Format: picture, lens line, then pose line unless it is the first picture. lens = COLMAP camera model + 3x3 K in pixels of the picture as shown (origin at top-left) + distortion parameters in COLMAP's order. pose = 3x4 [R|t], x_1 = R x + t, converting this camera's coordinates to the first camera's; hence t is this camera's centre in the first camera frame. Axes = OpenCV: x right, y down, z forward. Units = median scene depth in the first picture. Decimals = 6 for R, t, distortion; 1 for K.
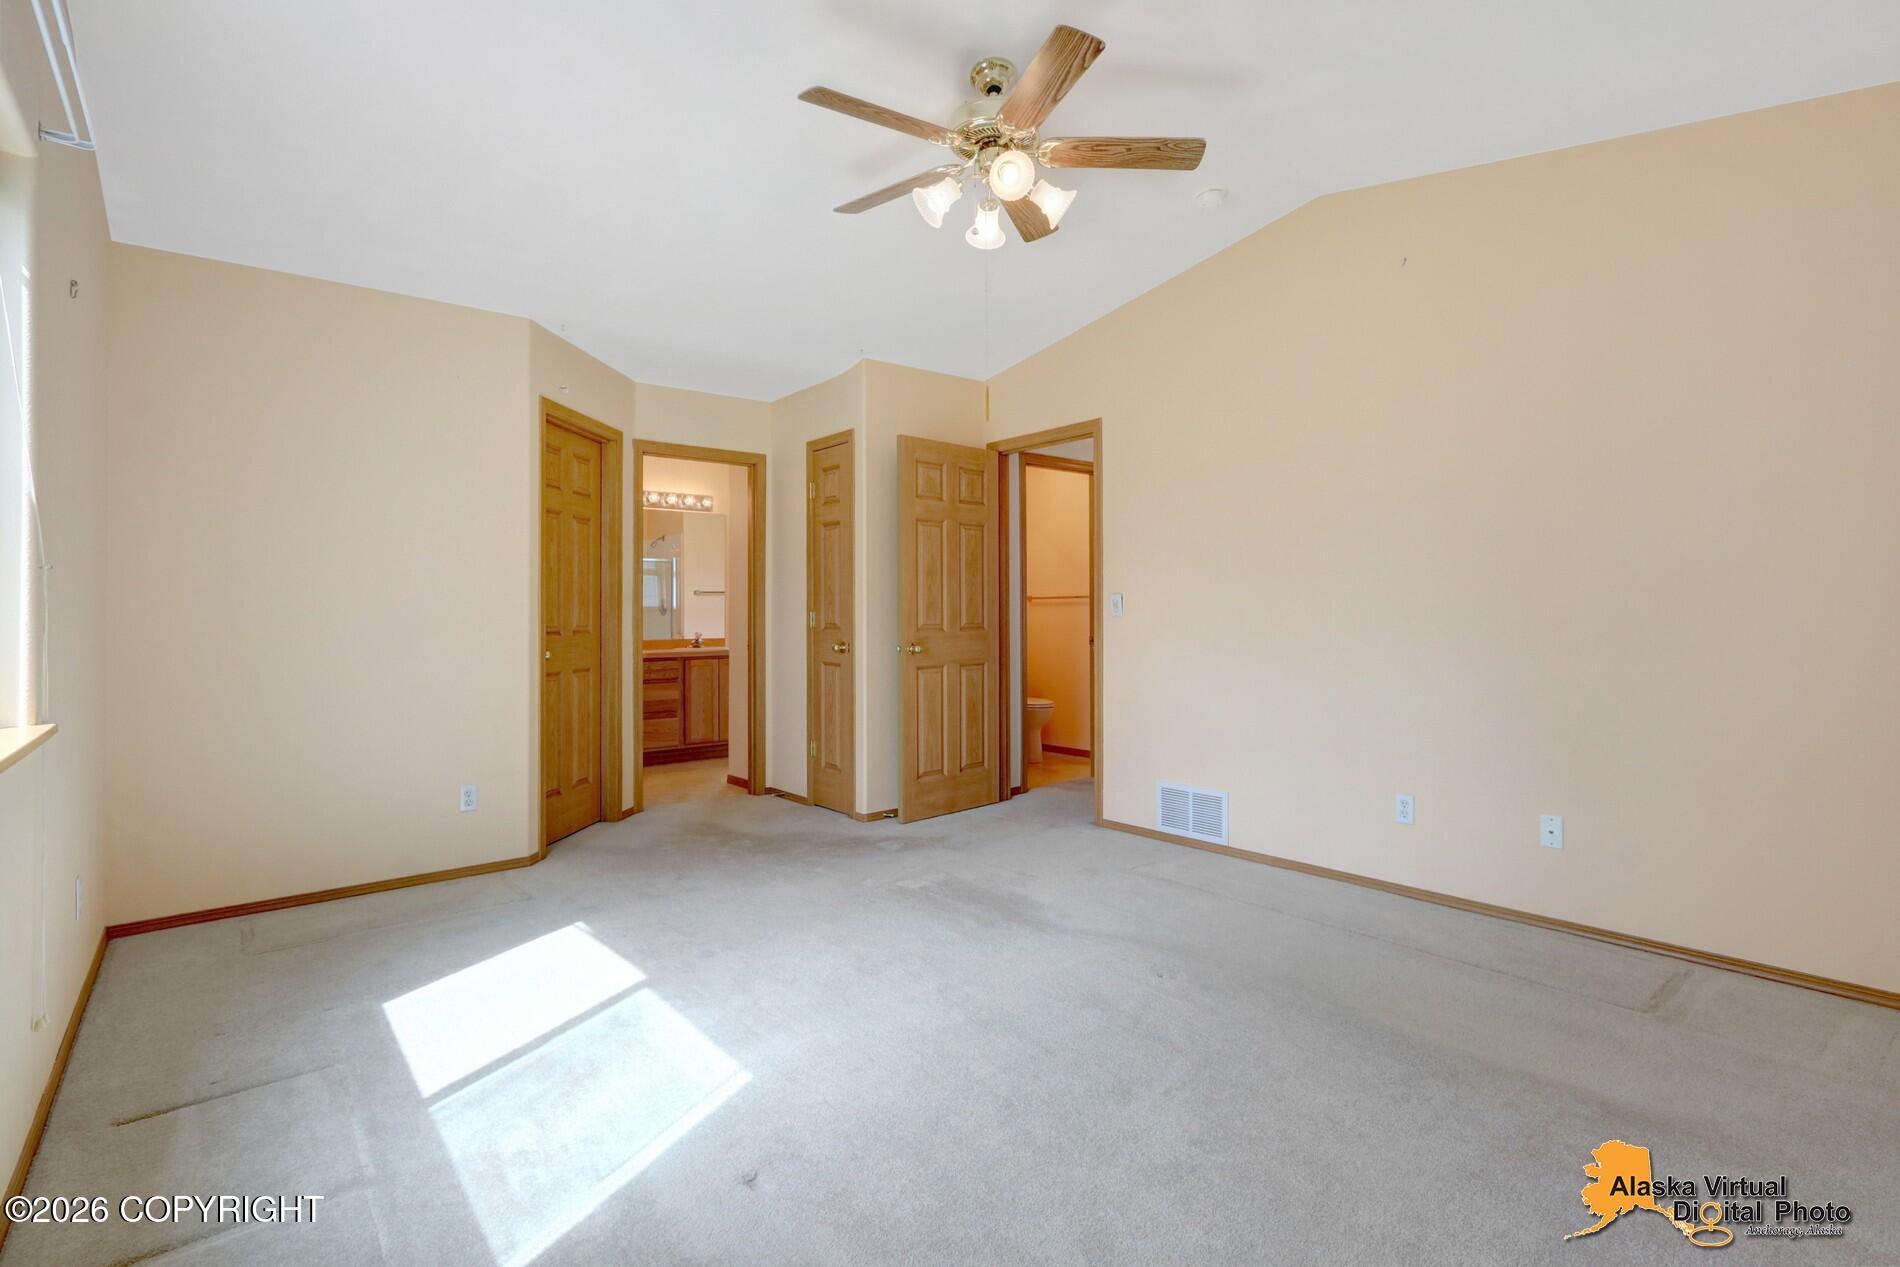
lens RADIAL K [[913.2, 0, 927.2], [0, 913.2, 596.4], [0, 0, 1]] dist [-0.001499, -0.000077]
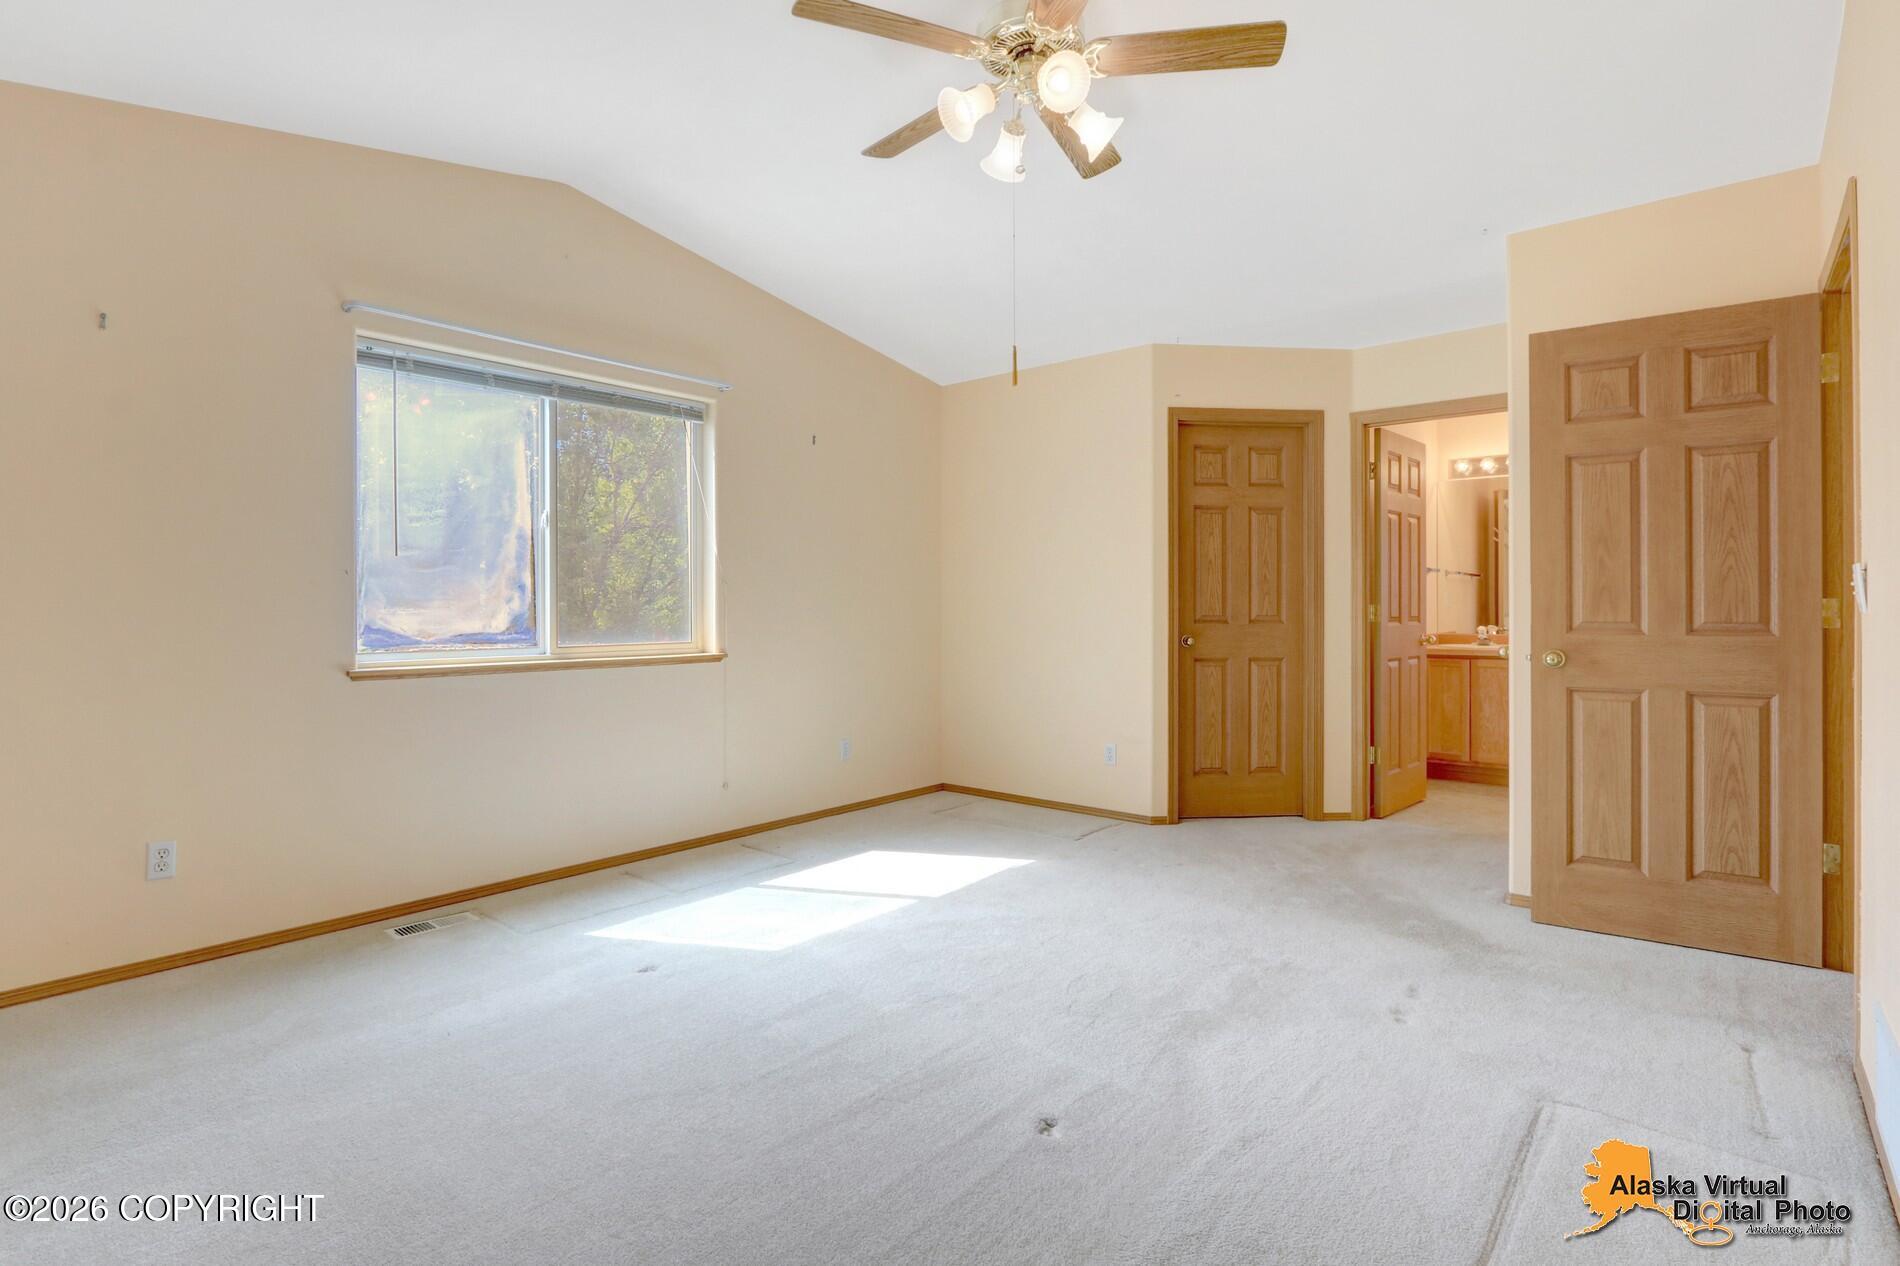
lens RADIAL K [[913.2, 0, 927.2], [0, 913.2, 595.9], [0, 0, 1]] dist [-0.001499, -0.000077]
pose [[0.198114, -0.003505, -0.980173, 0.513187], [0.020262, 0.999795, 0.000520, 0.002880], [0.979970, -0.019963, 0.198144, 0.420469]]
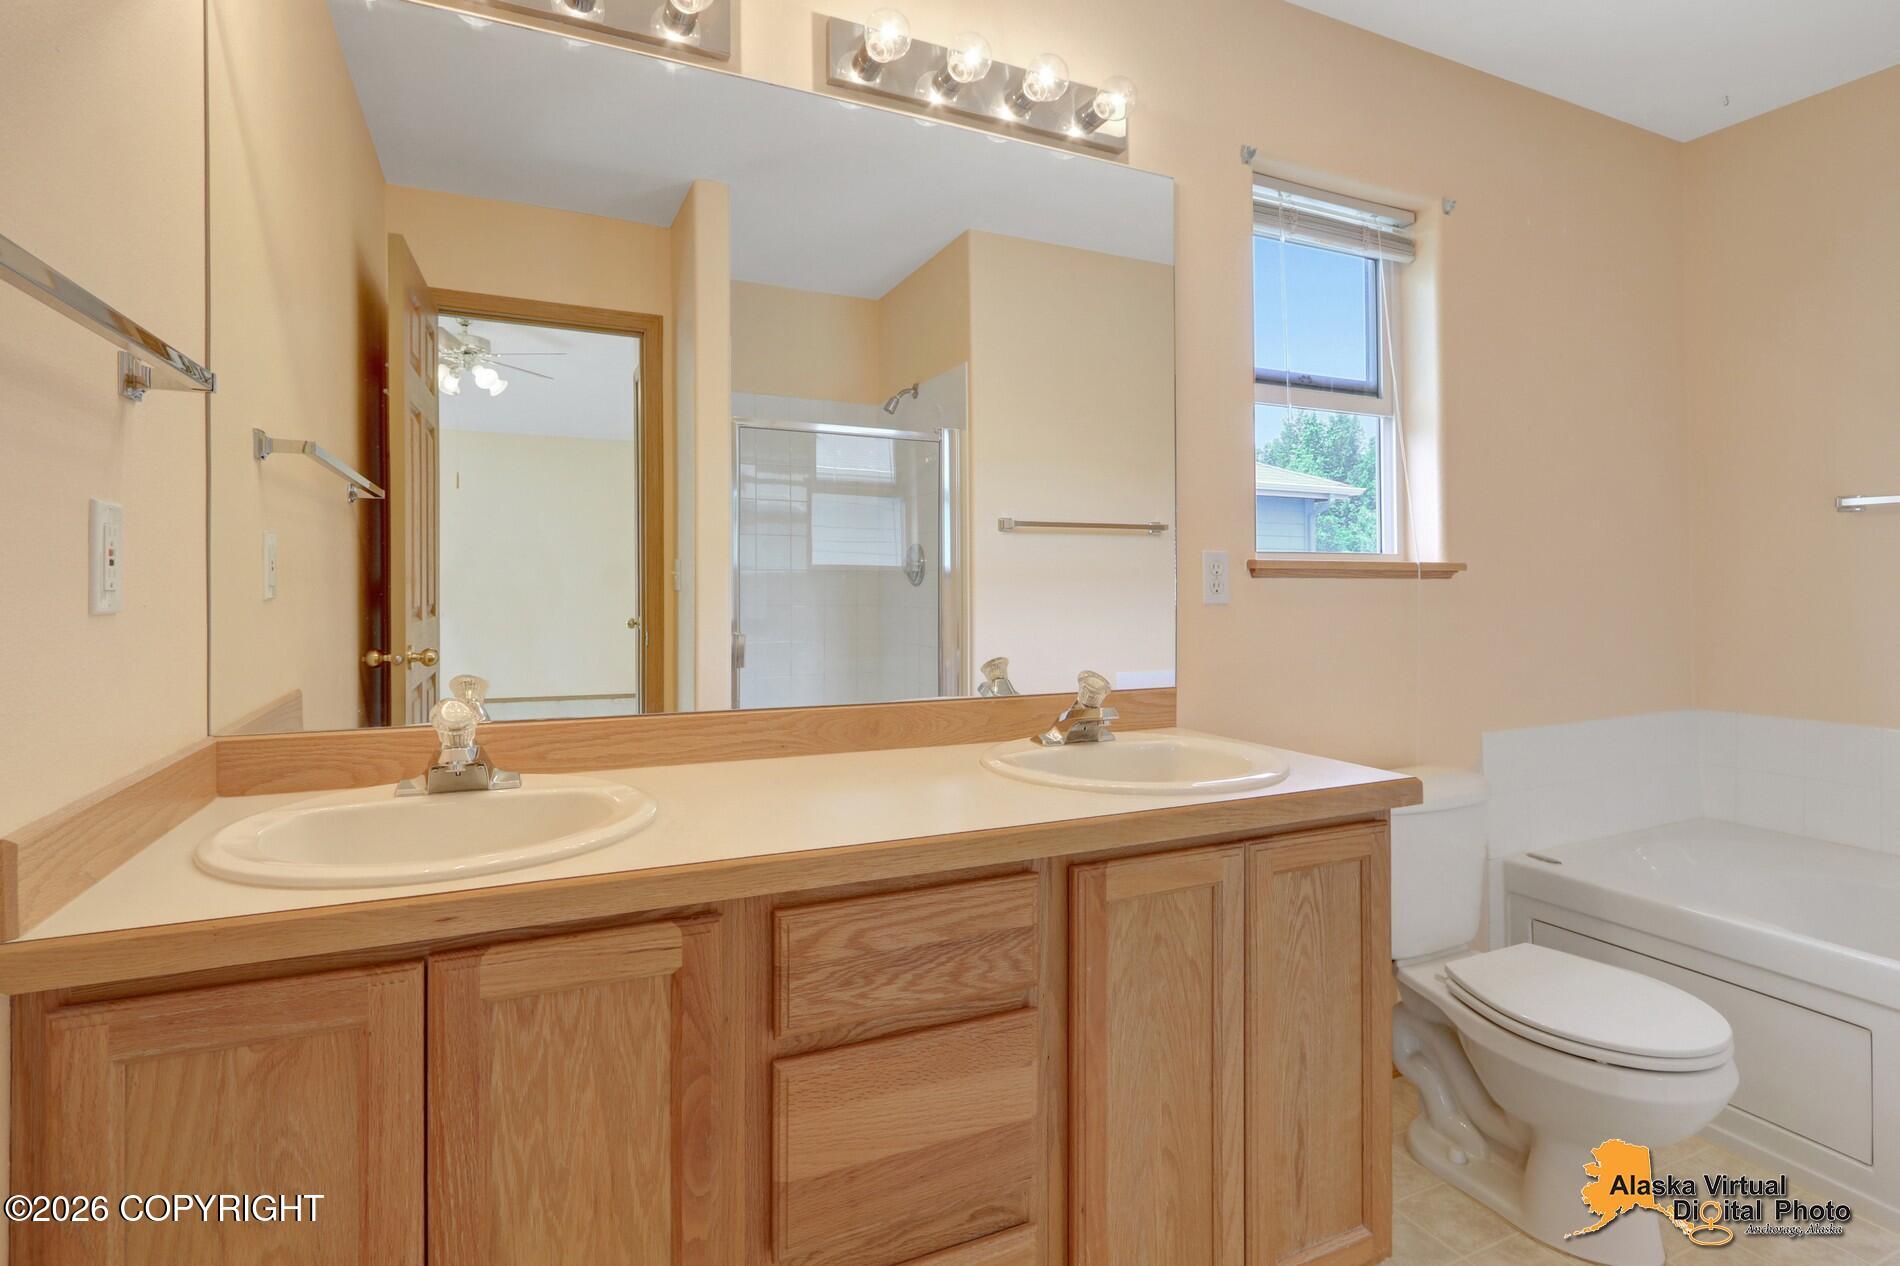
lens RADIAL K [[913.2, 0, 927.2], [0, 913.2, 595.9], [0, 0, 1]] dist [-0.001499, -0.000077]
pose [[0.966963, 0.005417, -0.254861, -0.268012], [0.001638, 0.999622, 0.027462, 0.019030], [0.254913, -0.026972, 0.966588, 0.905652]]
